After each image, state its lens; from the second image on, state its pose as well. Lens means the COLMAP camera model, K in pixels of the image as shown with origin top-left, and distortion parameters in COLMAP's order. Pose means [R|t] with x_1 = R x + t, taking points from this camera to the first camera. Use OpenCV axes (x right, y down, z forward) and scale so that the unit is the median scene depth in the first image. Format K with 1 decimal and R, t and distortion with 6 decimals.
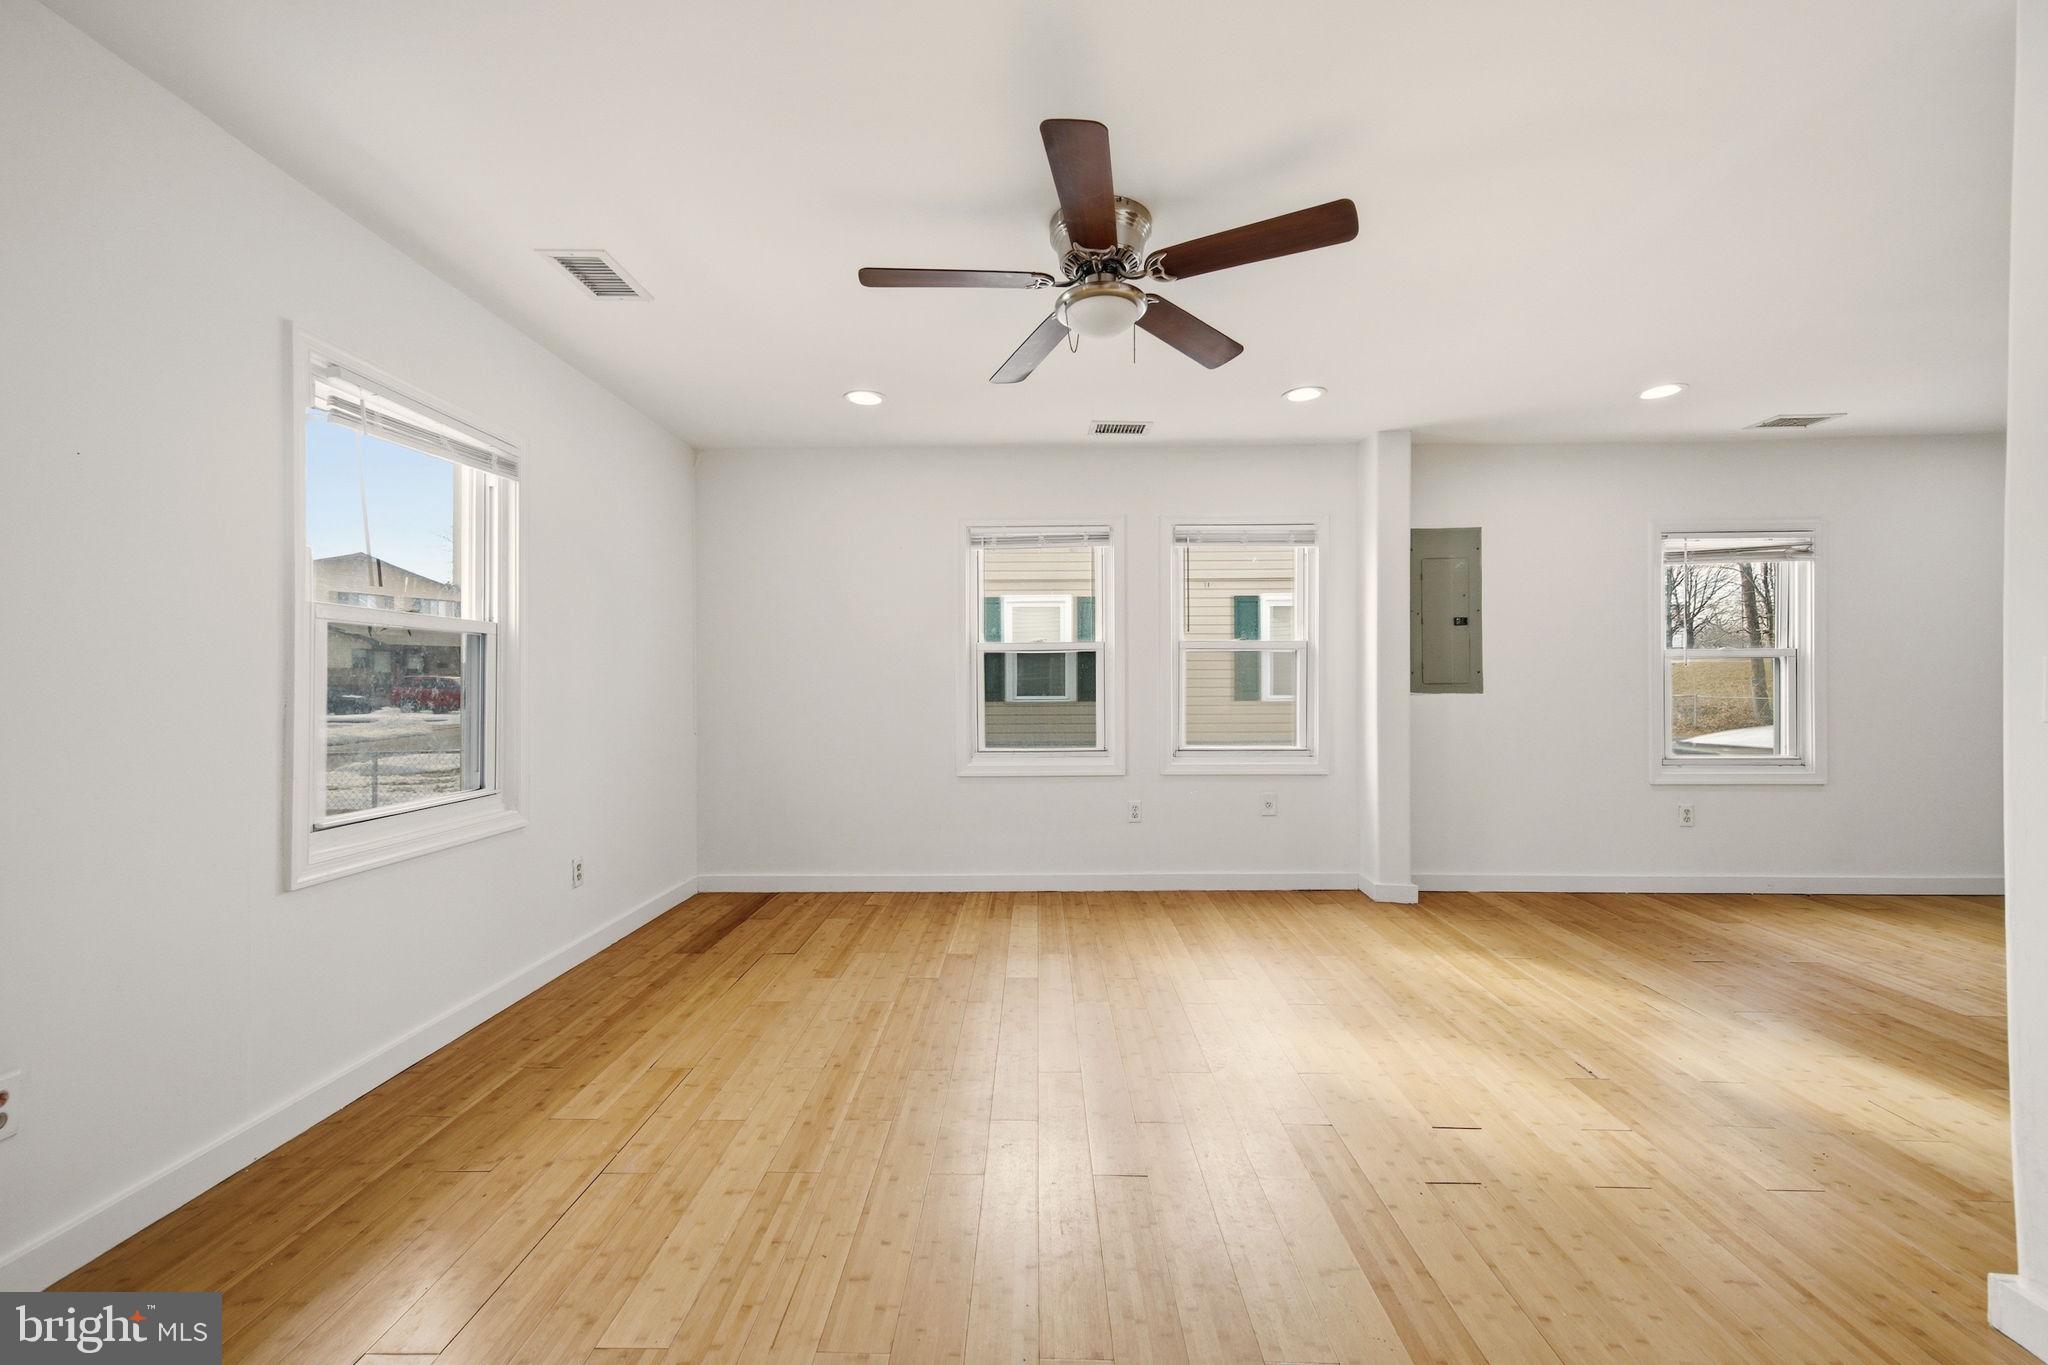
lens RADIAL K [[794.5, 0, 1023.8], [0, 794.5, 679.1], [0, 0, 1]] dist [0.019464, 0.000189]
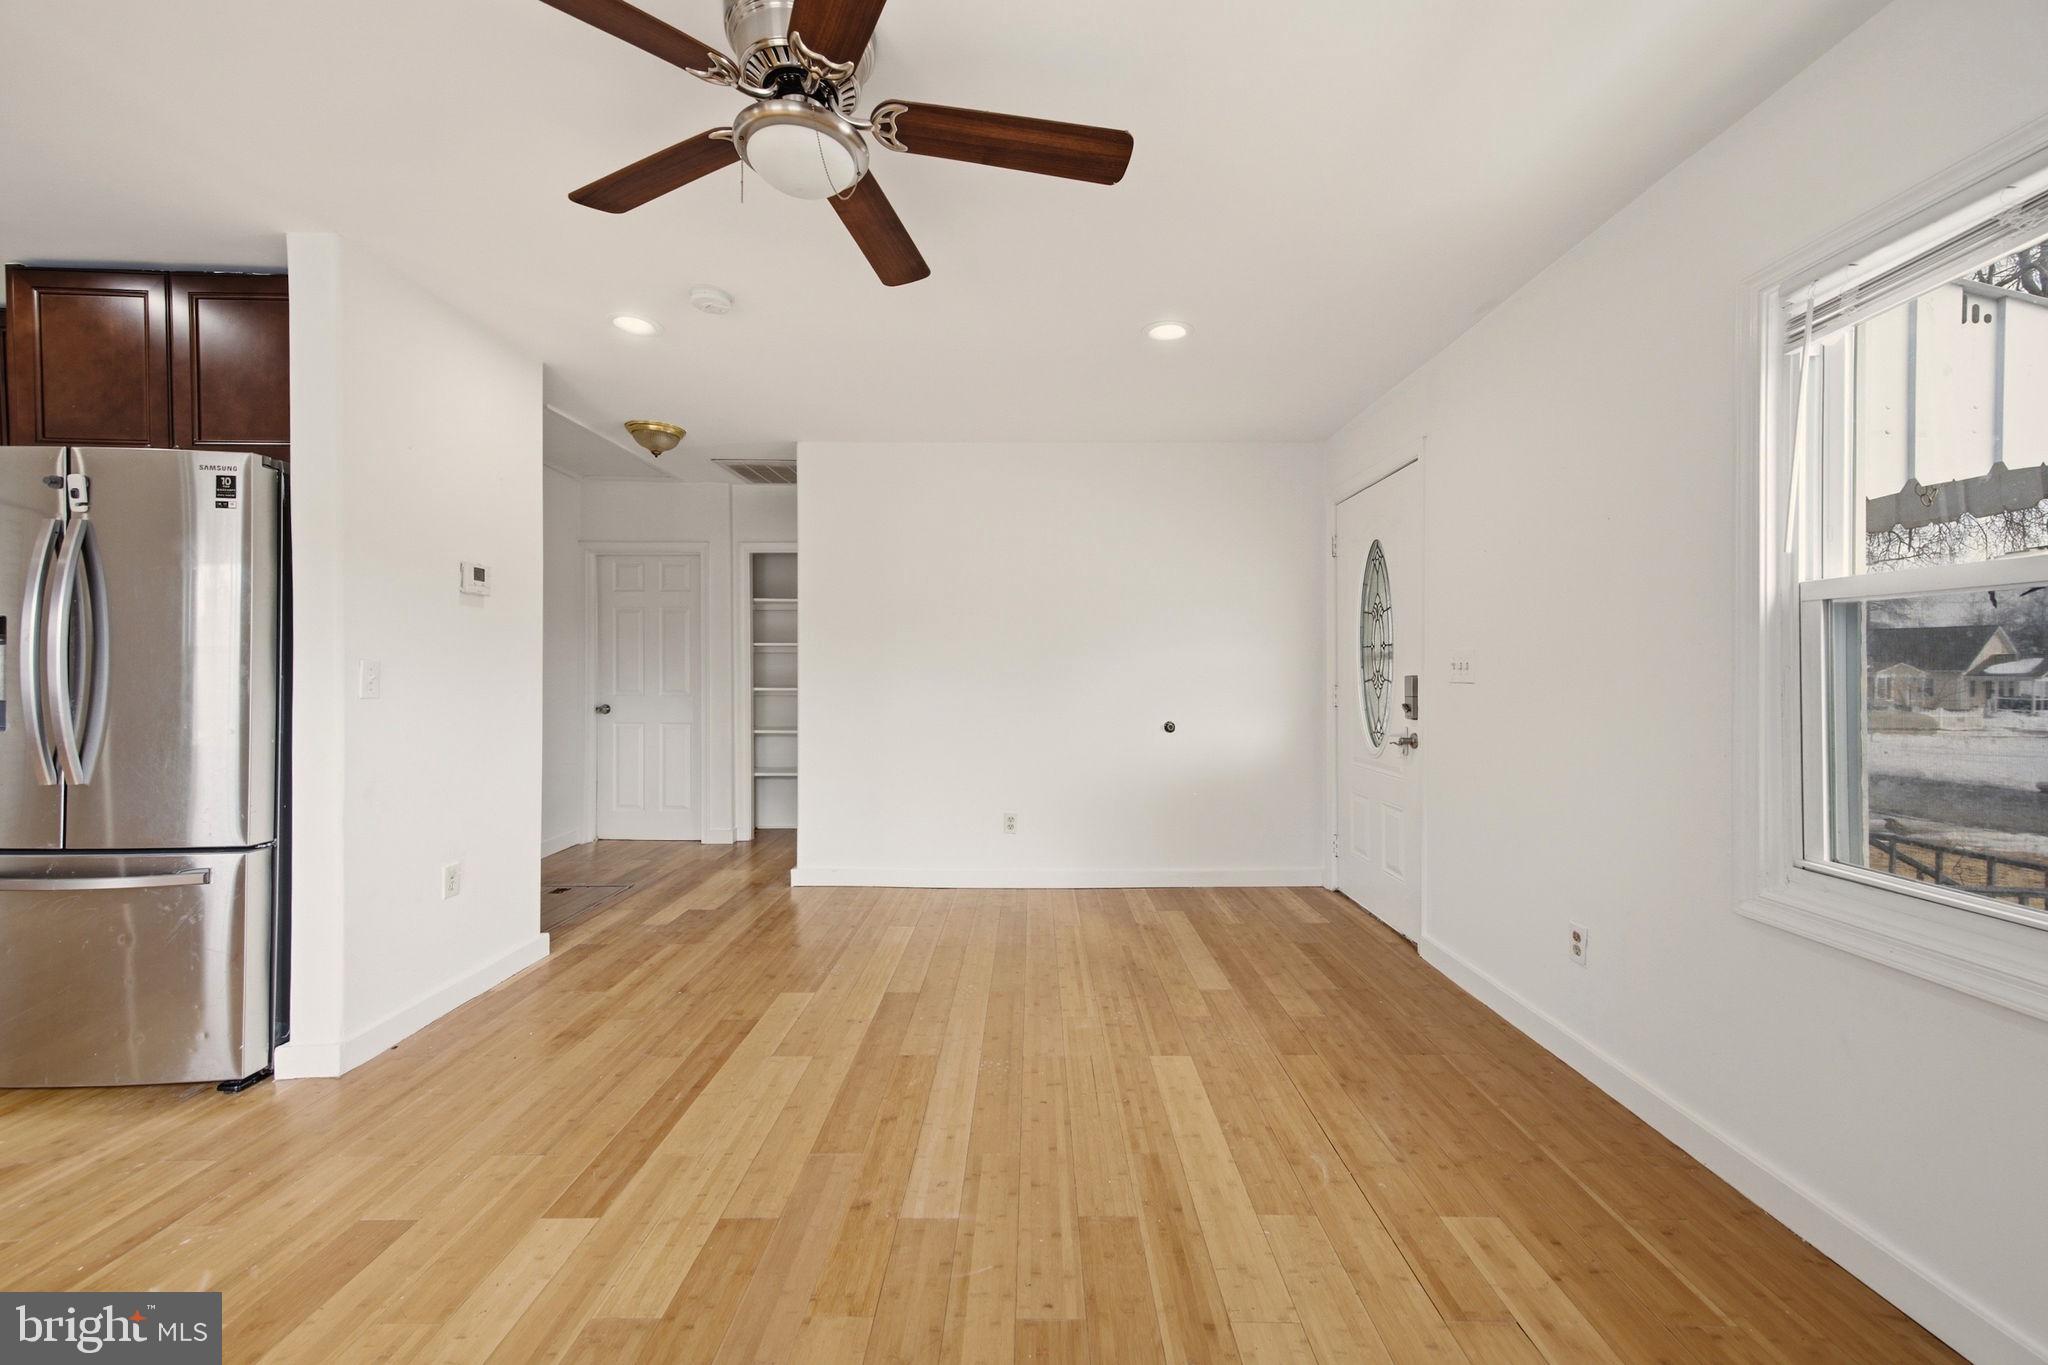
lens RADIAL K [[798.0, 0, 1023.3], [0, 798.0, 672.7], [0, 0, 1]] dist [0.017232, 0.000070]
pose [[-0.999989, -0.002792, -0.003720, -0.076404], [-0.002779, 0.999989, -0.003659, 0.000207], [0.003730, -0.003649, -0.999986, 1.338790]]
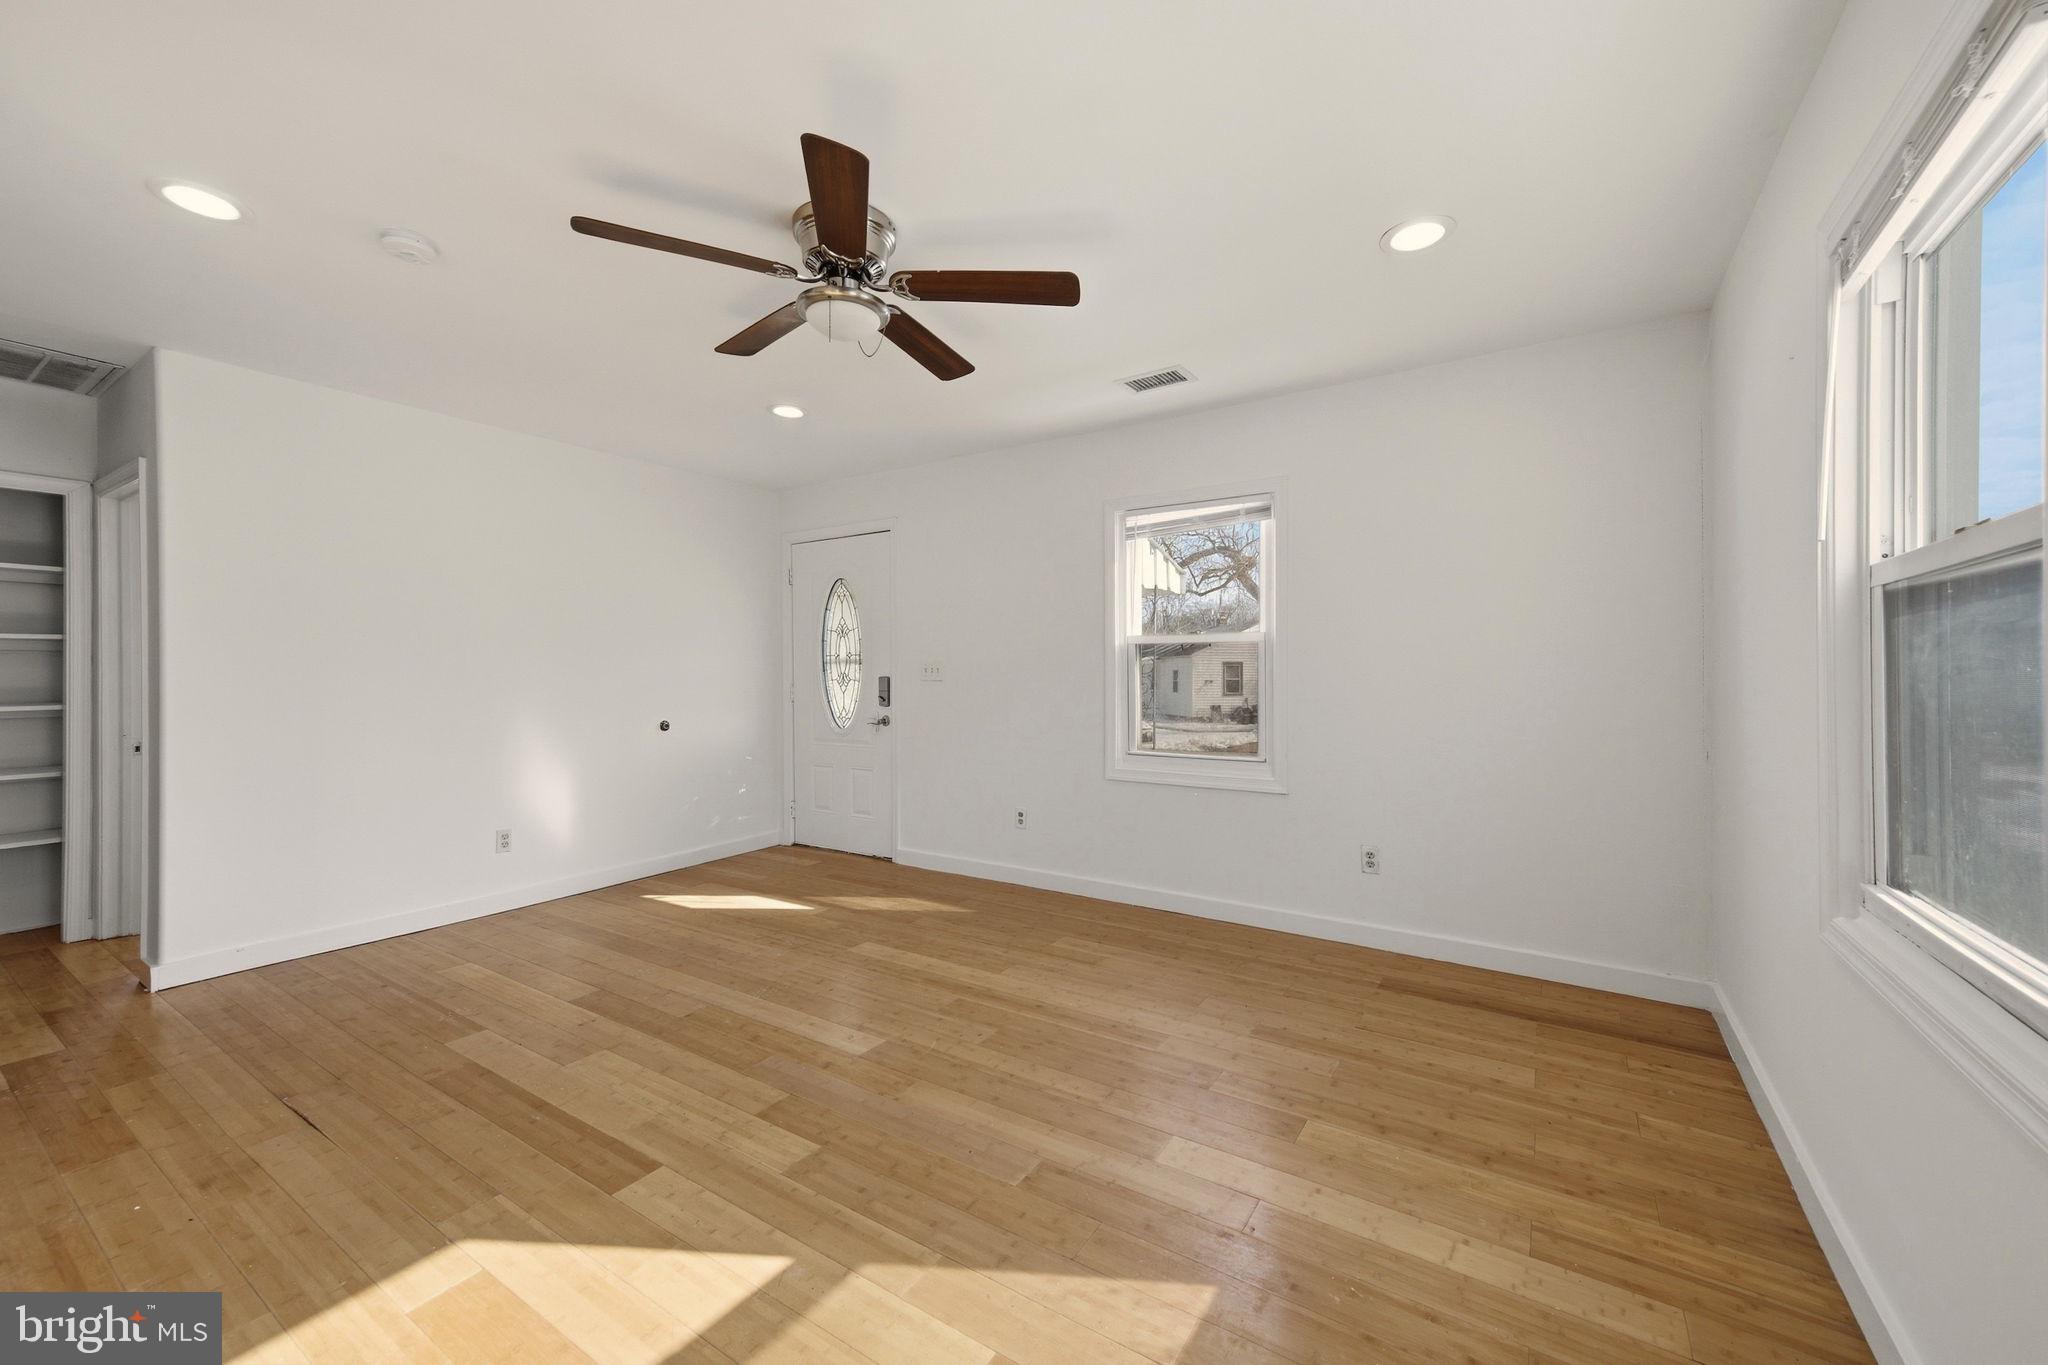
lens RADIAL K [[803.0, 0, 1027.9], [0, 803.0, 670.3], [0, 0, 1]] dist [0.017985, 0.000134]
pose [[-0.537492, 0.000653, -0.843268, 0.648099], [0.008367, 0.999955, -0.004559, -0.004502], [0.843227, -0.009506, -0.537473, 1.361398]]
